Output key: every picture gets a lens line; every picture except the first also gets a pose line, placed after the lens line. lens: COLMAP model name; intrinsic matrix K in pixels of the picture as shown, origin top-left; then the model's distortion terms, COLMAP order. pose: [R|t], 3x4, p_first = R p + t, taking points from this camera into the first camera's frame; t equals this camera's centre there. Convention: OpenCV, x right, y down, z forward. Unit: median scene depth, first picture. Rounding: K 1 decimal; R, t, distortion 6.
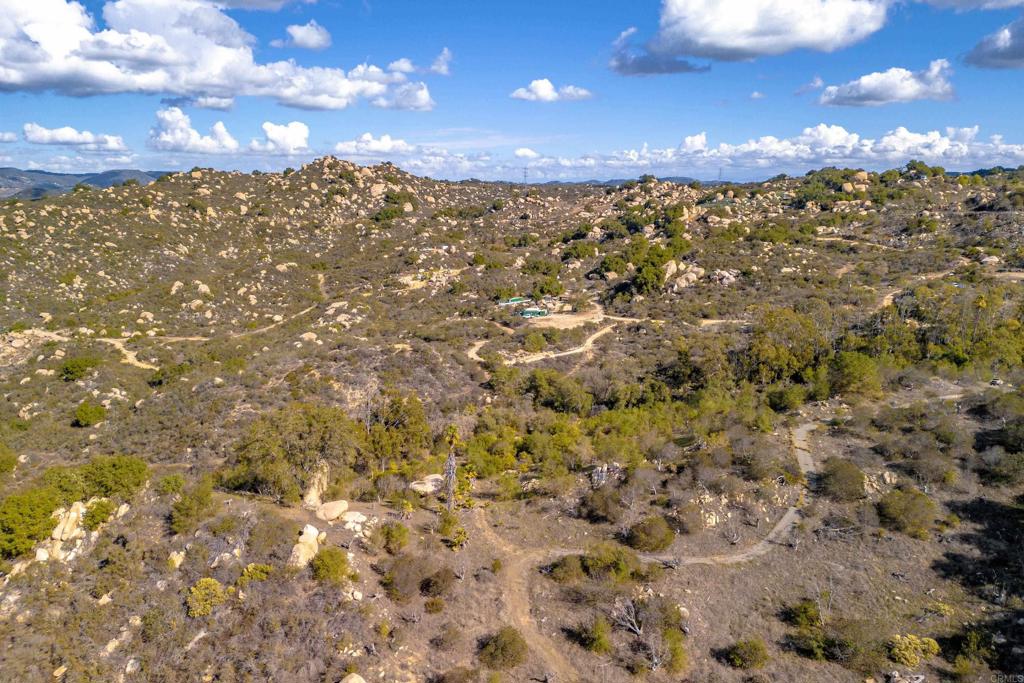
lens RADIAL K [[739.8, 0, 516.4], [0, 739.8, 340.6], [0, 0, 1]] dist [0.106548, -0.122886]
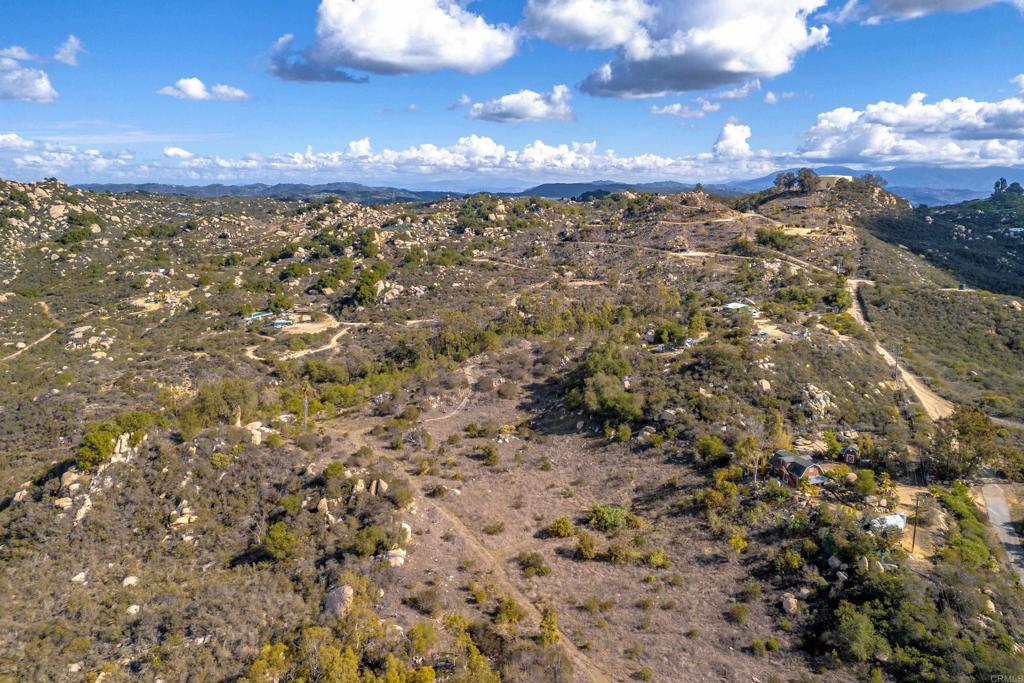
lens RADIAL K [[739.8, 0, 516.4], [0, 739.8, 340.6], [0, 0, 1]] dist [0.106548, -0.122886]
pose [[0.909491, -0.078366, 0.408271, -0.094787], [0.079994, 0.996709, 0.013115, 0.005891], [-0.407956, 0.020731, 0.912766, -0.265568]]
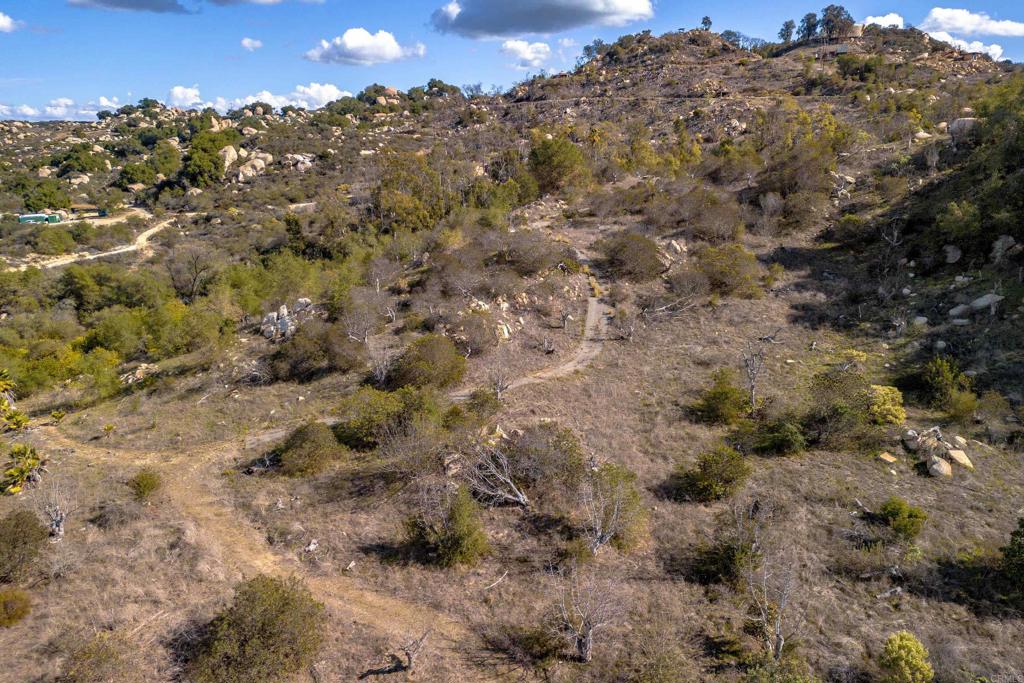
lens RADIAL K [[748.4, 0, 512.0], [0, 748.4, 341.5], [0, 0, 1]] dist [0.025947, -0.001721]
pose [[0.815203, -0.150660, 0.559237, -0.017913], [0.120304, 0.988562, 0.090953, 0.042113], [-0.566543, -0.006866, 0.824003, 0.105621]]
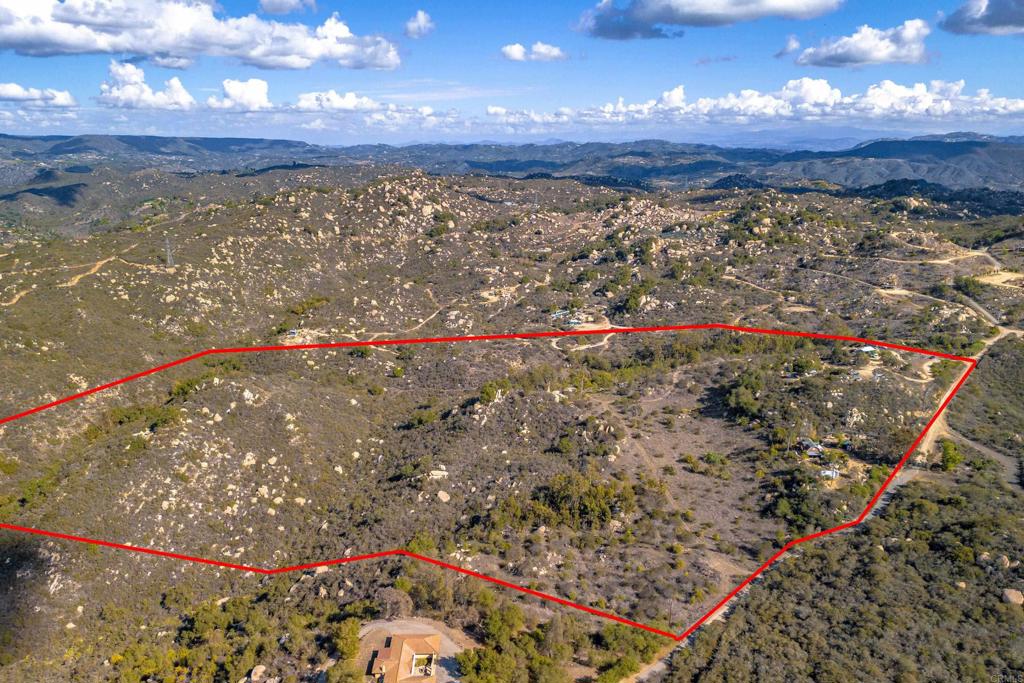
lens RADIAL K [[766.9, 0, 507.1], [0, 766.9, 399.8], [0, 0, 1]] dist [0.091556, -0.146775]
pose [[0.999537, -0.005746, 0.029875, -0.145469], [0.002108, 0.992721, 0.120416, -0.052969], [-0.030349, -0.120297, 0.992274, -0.707534]]
